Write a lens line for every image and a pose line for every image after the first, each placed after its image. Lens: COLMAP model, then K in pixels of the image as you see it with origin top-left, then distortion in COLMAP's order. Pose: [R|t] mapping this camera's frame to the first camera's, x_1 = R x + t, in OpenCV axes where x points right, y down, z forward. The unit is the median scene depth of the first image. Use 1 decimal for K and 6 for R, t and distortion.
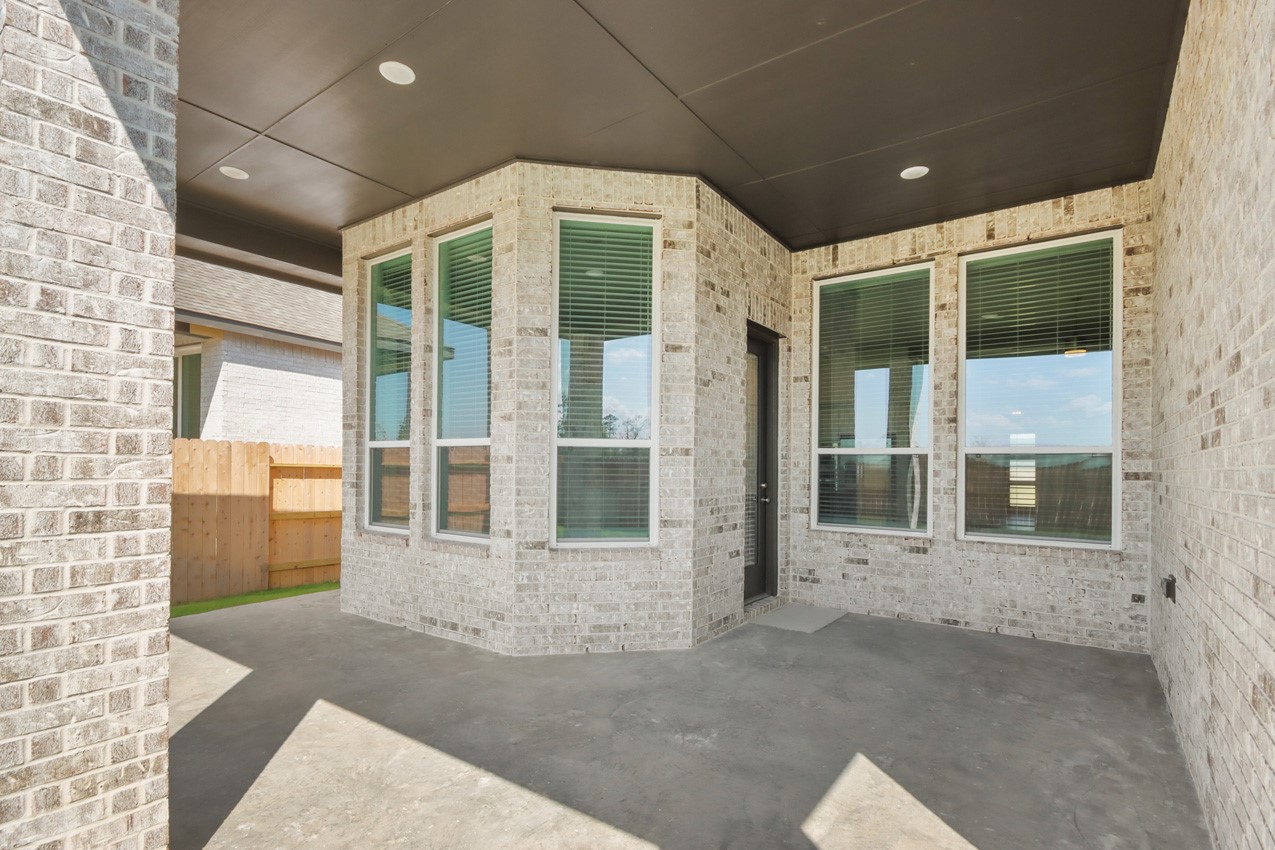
lens RADIAL K [[606.1, 0, 662.7], [0, 606.1, 444.5], [0, 0, 1]] dist [0.002728, 0.000039]
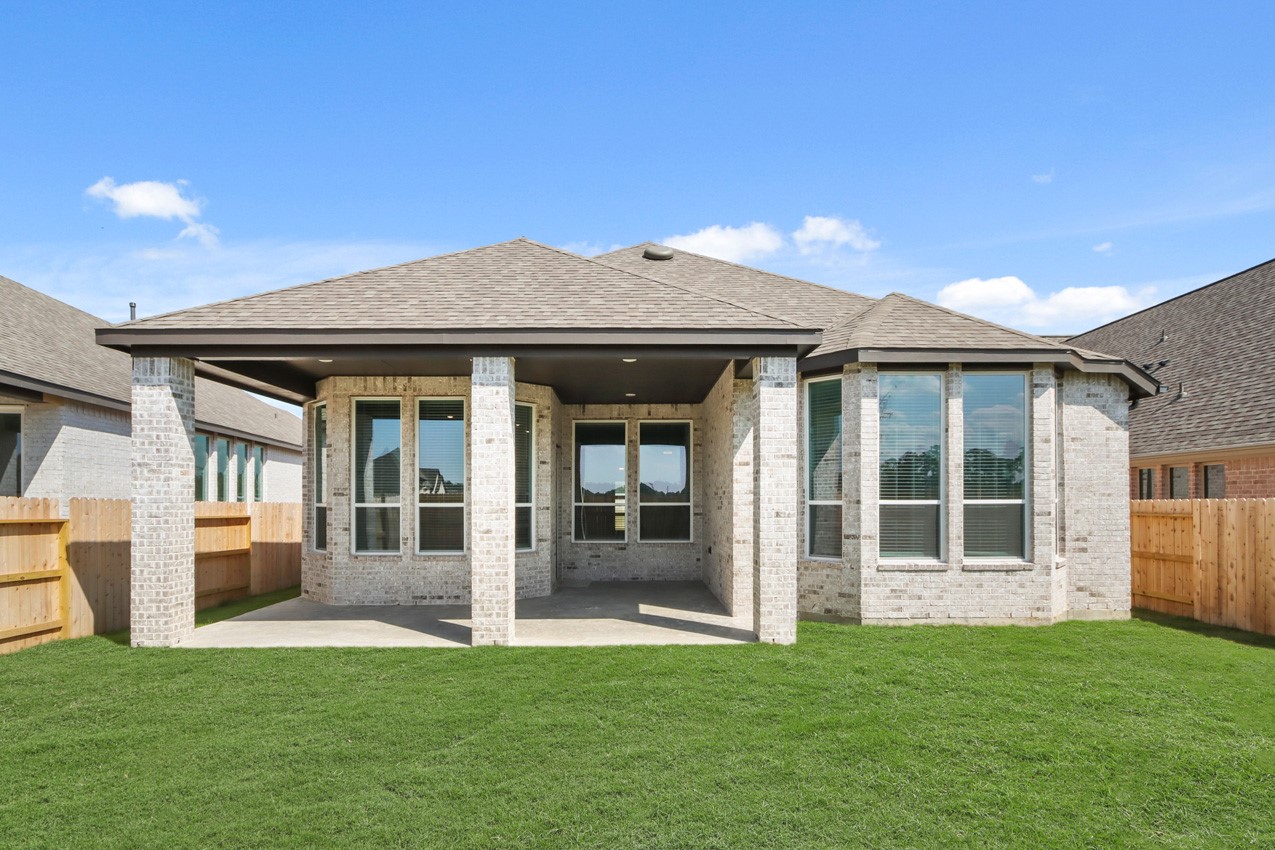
lens RADIAL K [[603.7, 0, 634.8], [0, 603.7, 420.1], [0, 0, 1]] dist [-0.000753, -0.000872]
pose [[0.822642, 0.063357, 0.565019, -0.877408], [-0.010652, 0.995315, -0.096098, -0.090981], [-0.568460, 0.073036, 0.819463, -0.946484]]
